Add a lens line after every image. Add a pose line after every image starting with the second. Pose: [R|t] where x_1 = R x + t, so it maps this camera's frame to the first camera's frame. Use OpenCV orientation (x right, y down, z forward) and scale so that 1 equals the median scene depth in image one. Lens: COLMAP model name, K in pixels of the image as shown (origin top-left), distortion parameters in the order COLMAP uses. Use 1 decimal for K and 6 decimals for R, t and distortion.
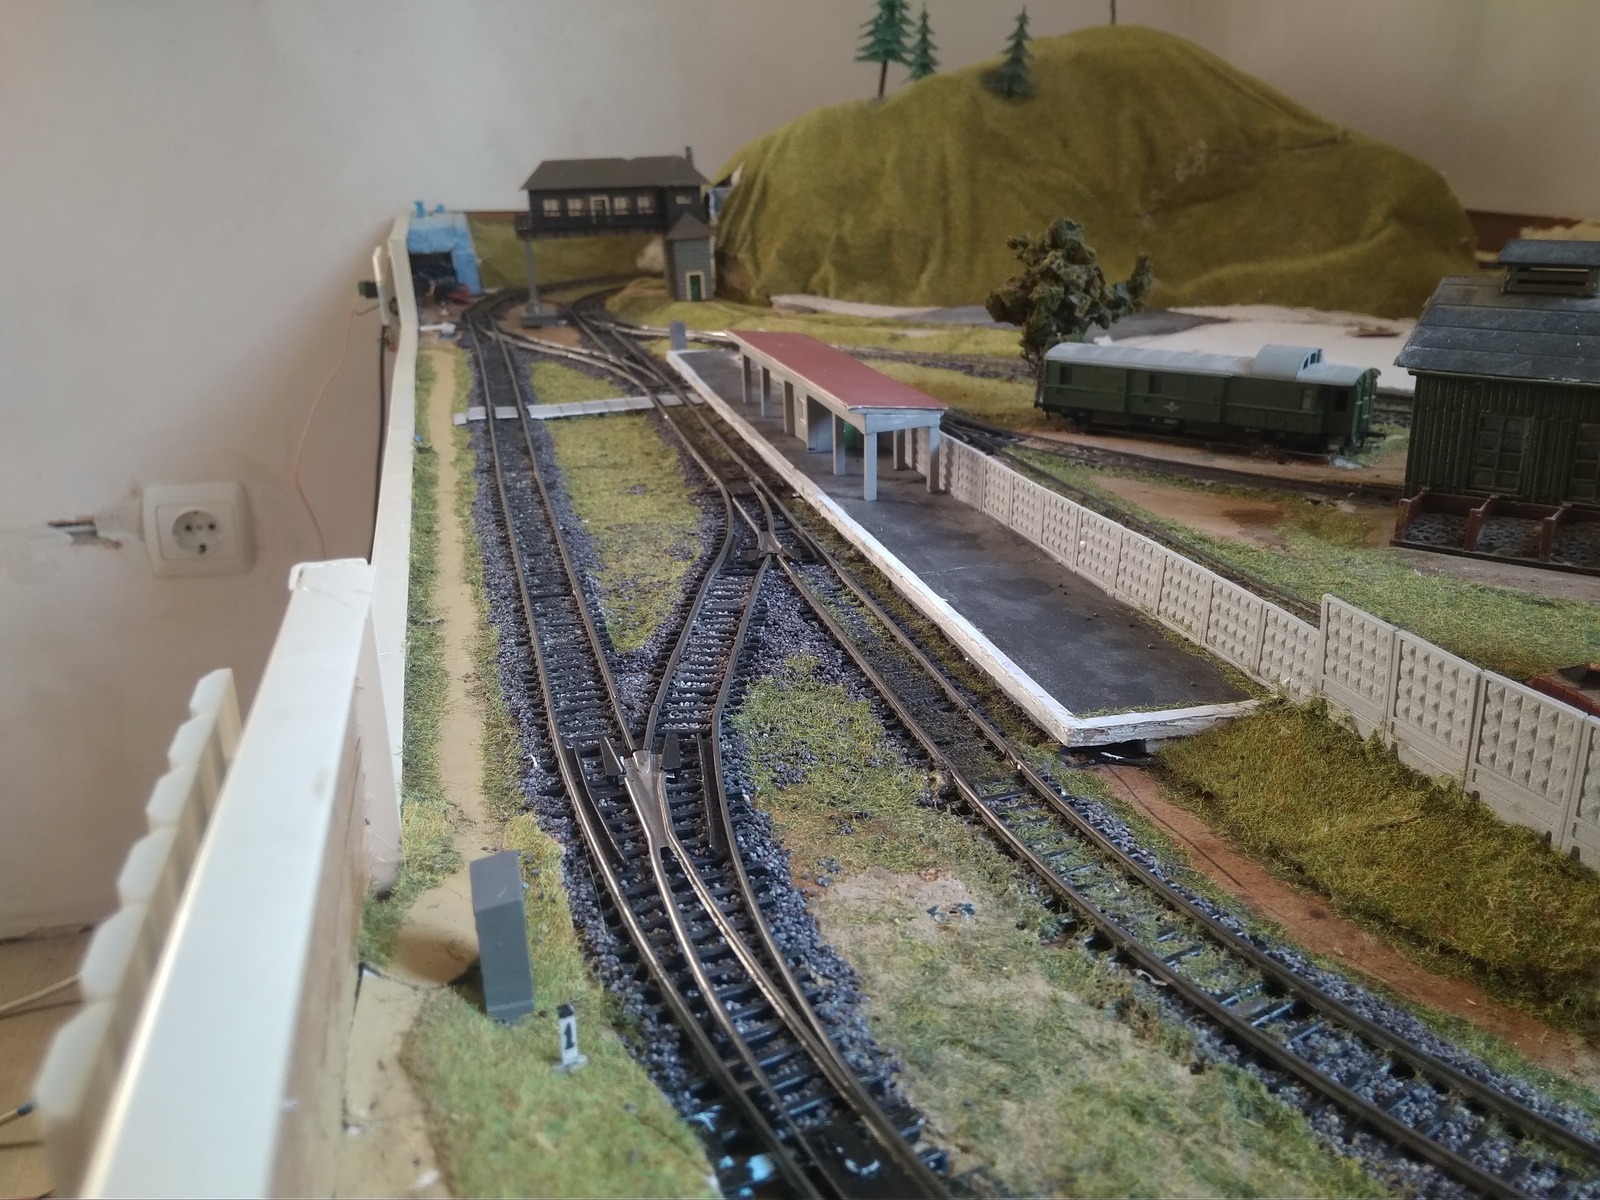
lens RADIAL K [[1297.8, 0, 818.2], [0, 1297.8, 601.2], [0, 0, 1]] dist [0.119889, -0.237044]
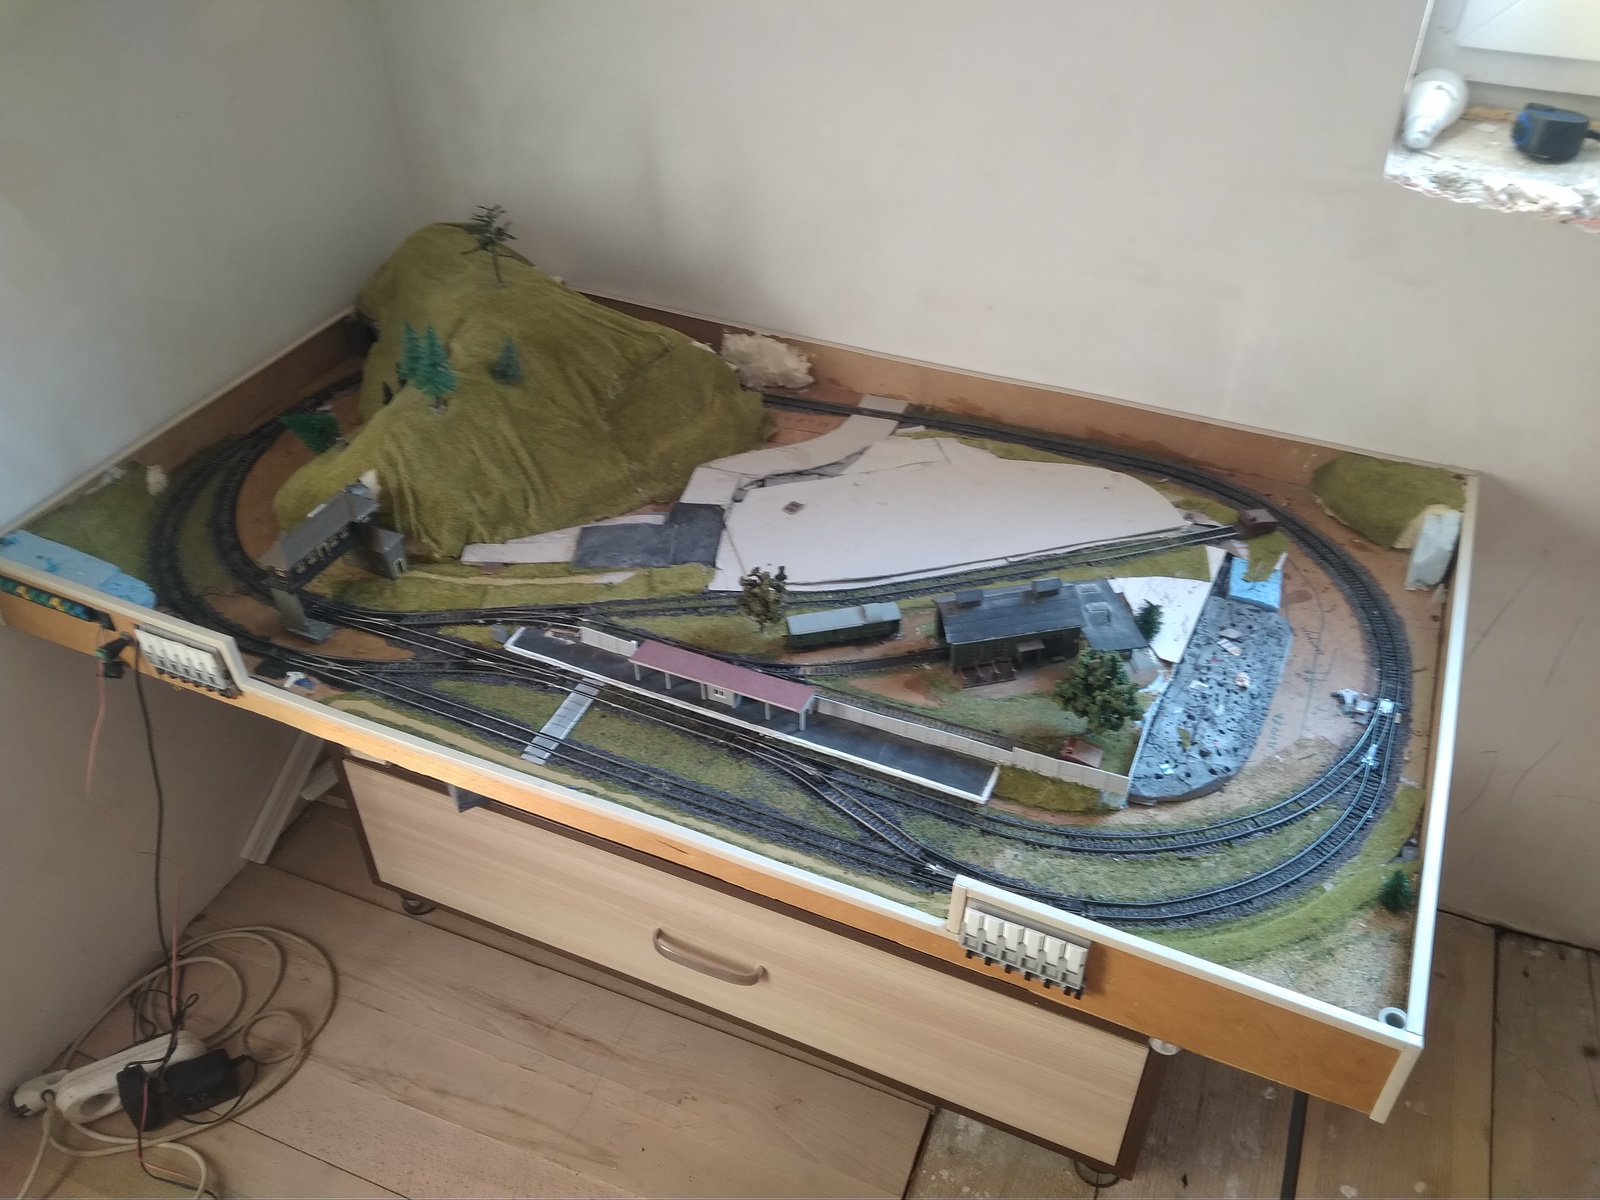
lens RADIAL K [[1297.8, 0, 818.2], [0, 1297.8, 601.2], [0, 0, 1]] dist [0.119889, -0.237044]
pose [[0.625243, -0.476461, 0.618107, -1.325695], [0.238808, 0.870822, 0.429698, -1.303955], [-0.742995, -0.121056, 0.658258, -0.719899]]
